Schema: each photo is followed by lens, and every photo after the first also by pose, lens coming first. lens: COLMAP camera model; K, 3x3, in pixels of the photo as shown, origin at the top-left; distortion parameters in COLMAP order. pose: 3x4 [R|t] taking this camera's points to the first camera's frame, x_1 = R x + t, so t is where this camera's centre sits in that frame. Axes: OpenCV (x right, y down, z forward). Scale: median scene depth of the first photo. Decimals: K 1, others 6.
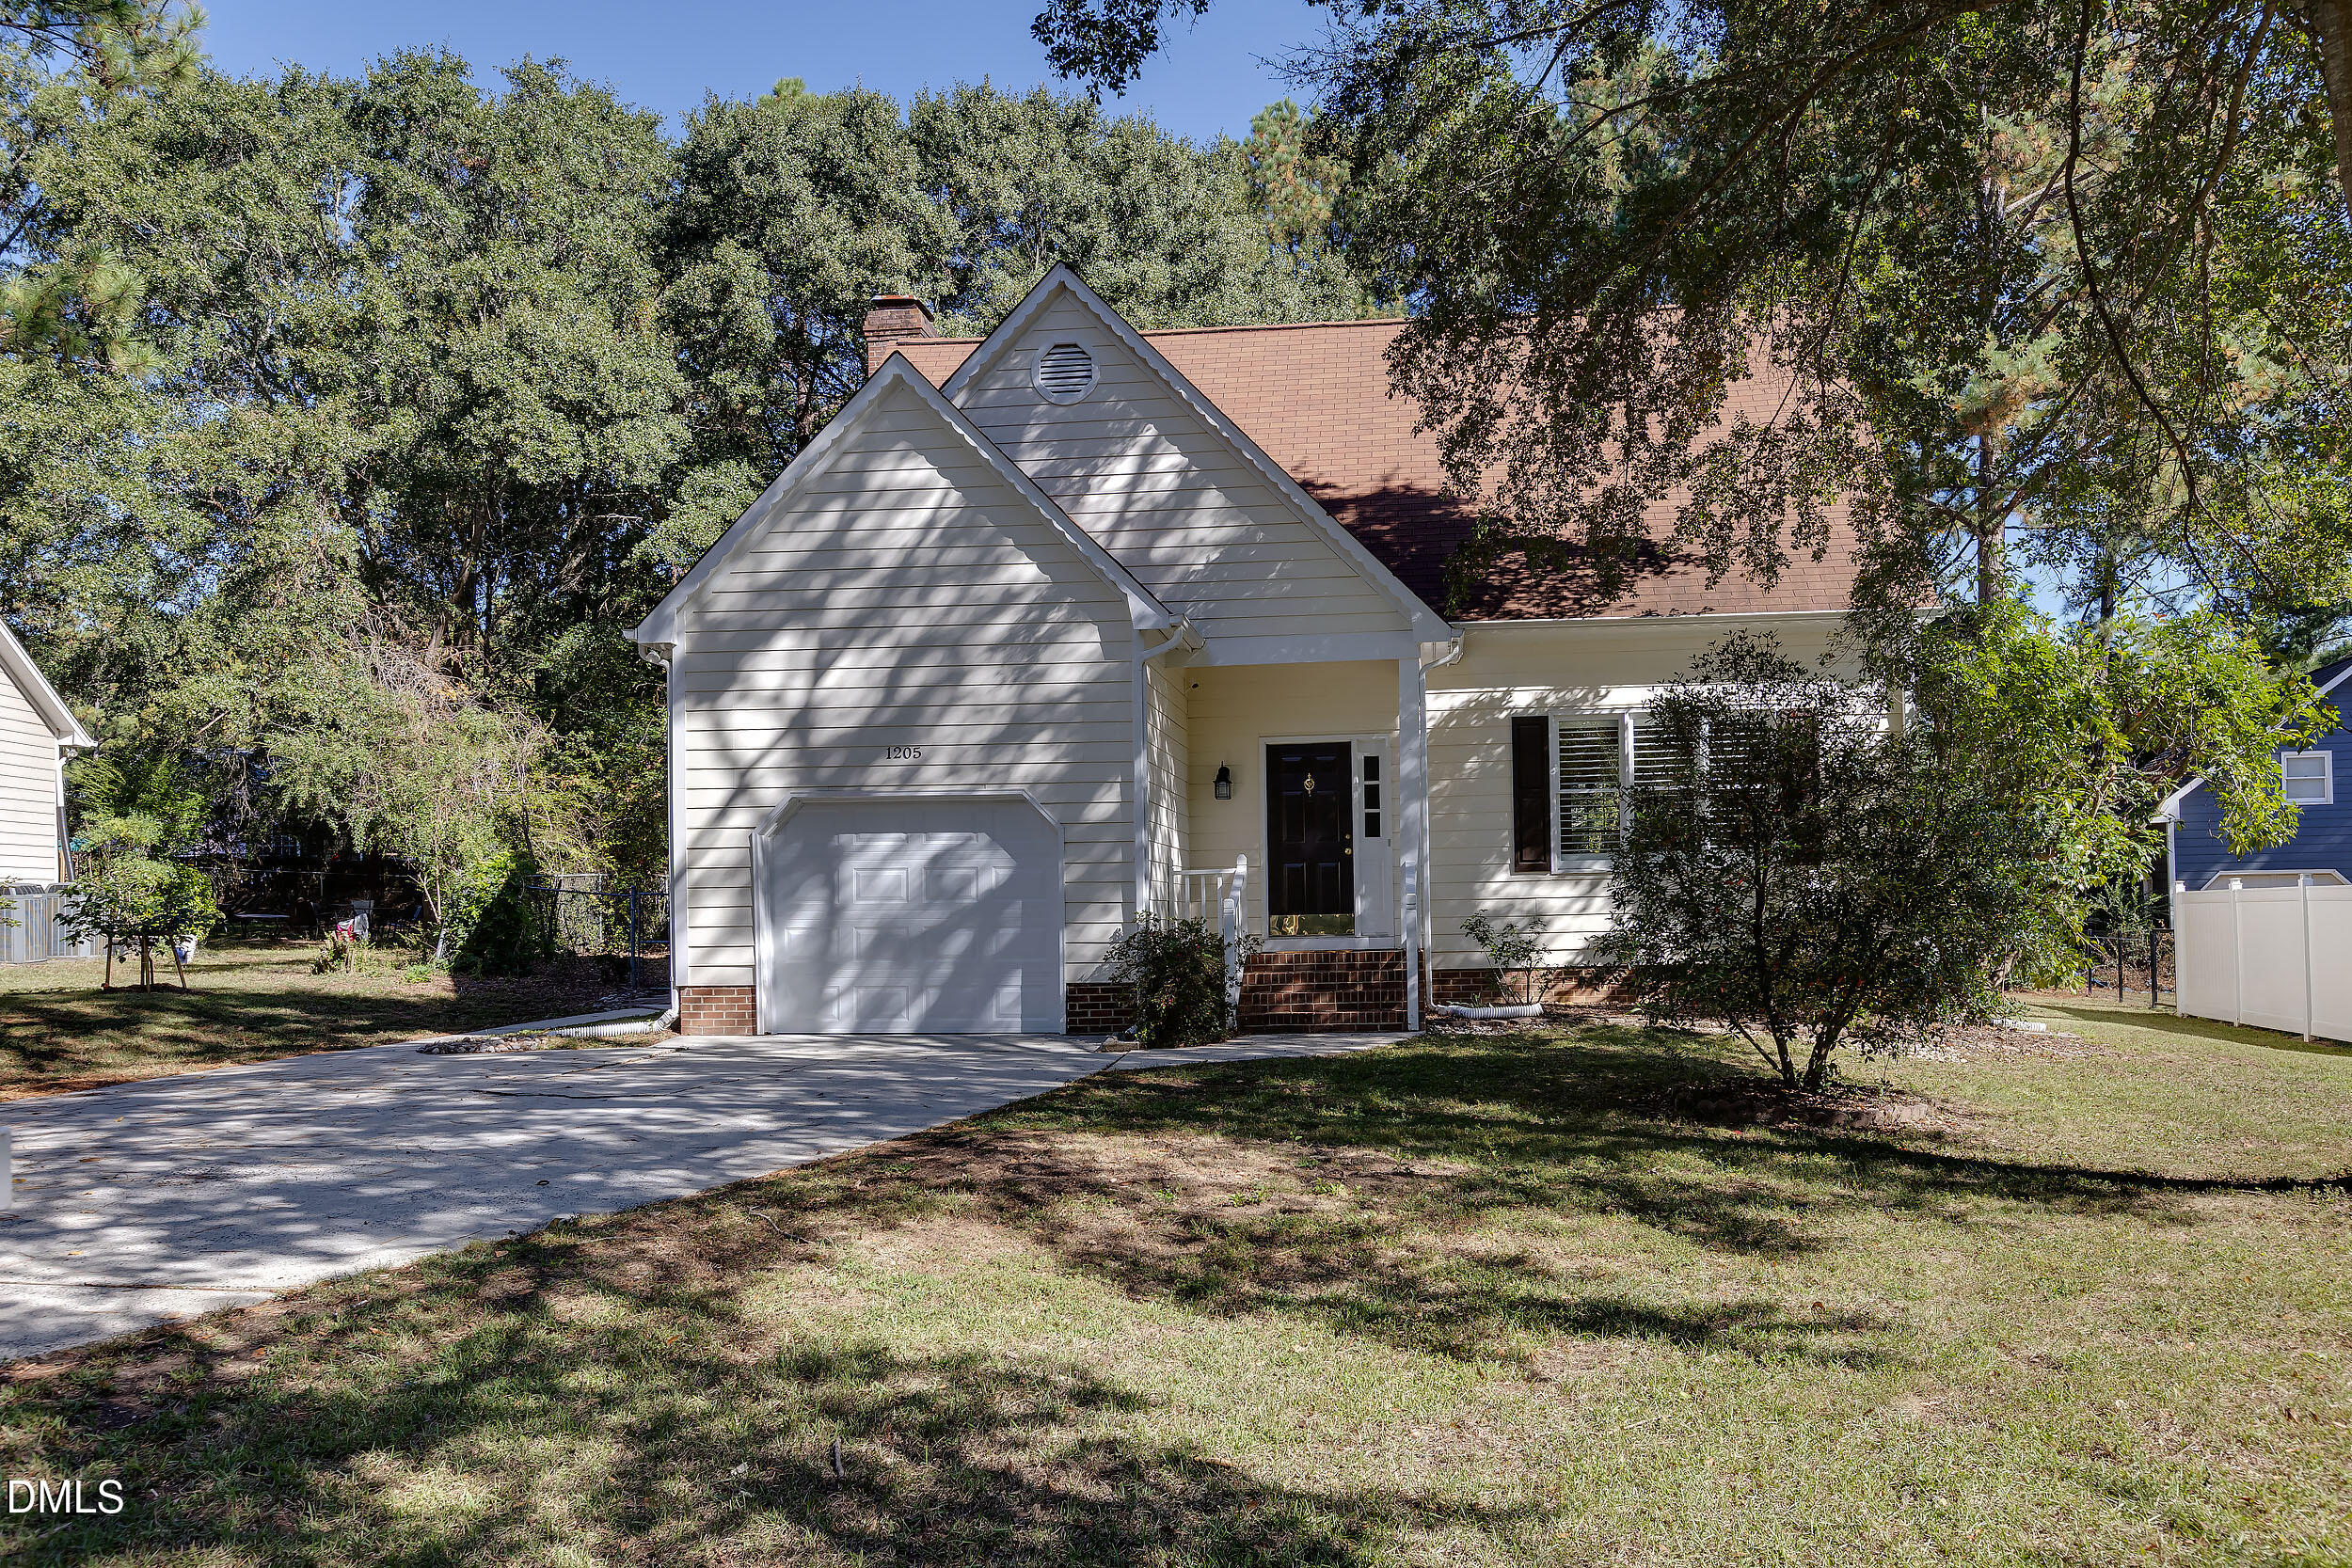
lens RADIAL K [[2461.7, 0, 1175.9], [0, 2461.7, 670.3], [0, 0, 1]] dist [-0.012354, -0.008593]
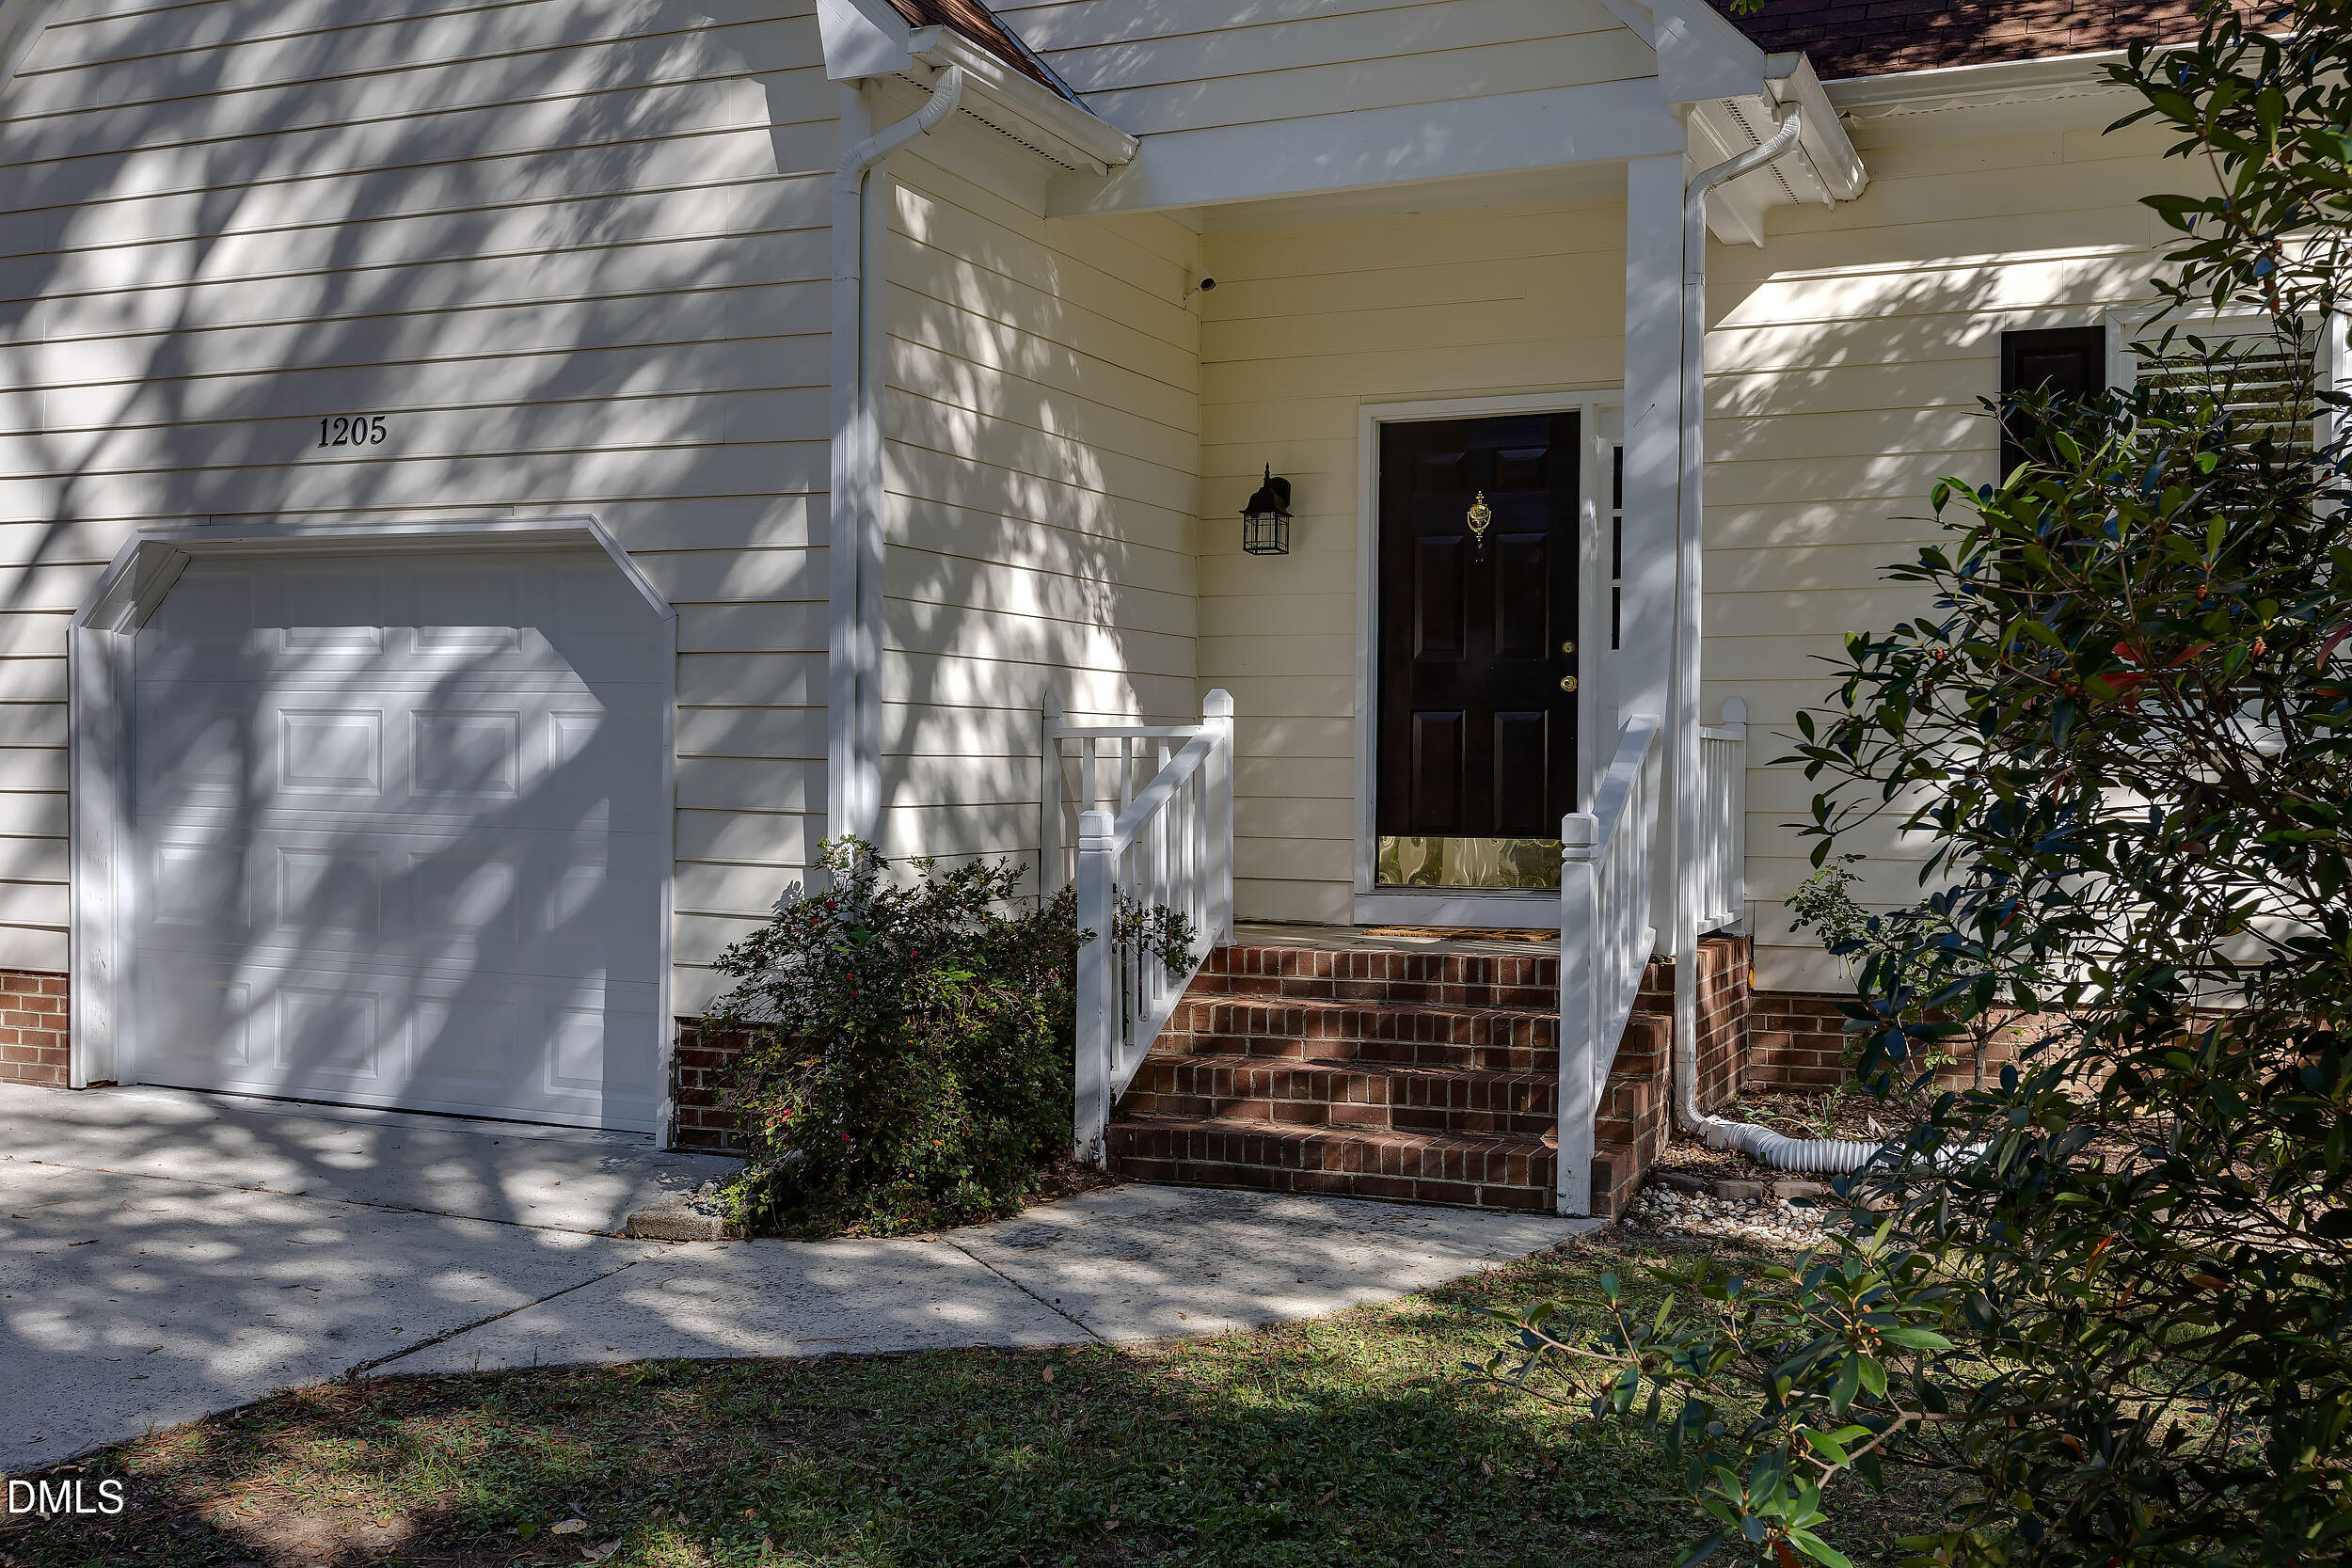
lens RADIAL K [[2461.7, 0, 1175.9], [0, 2461.7, 670.3], [0, 0, 1]] dist [-0.012354, -0.008593]
pose [[0.946157, 0.013572, -0.323422, 0.150242], [0.011271, 0.997134, 0.074818, 0.044152], [0.323511, -0.074434, 0.943292, 0.653208]]
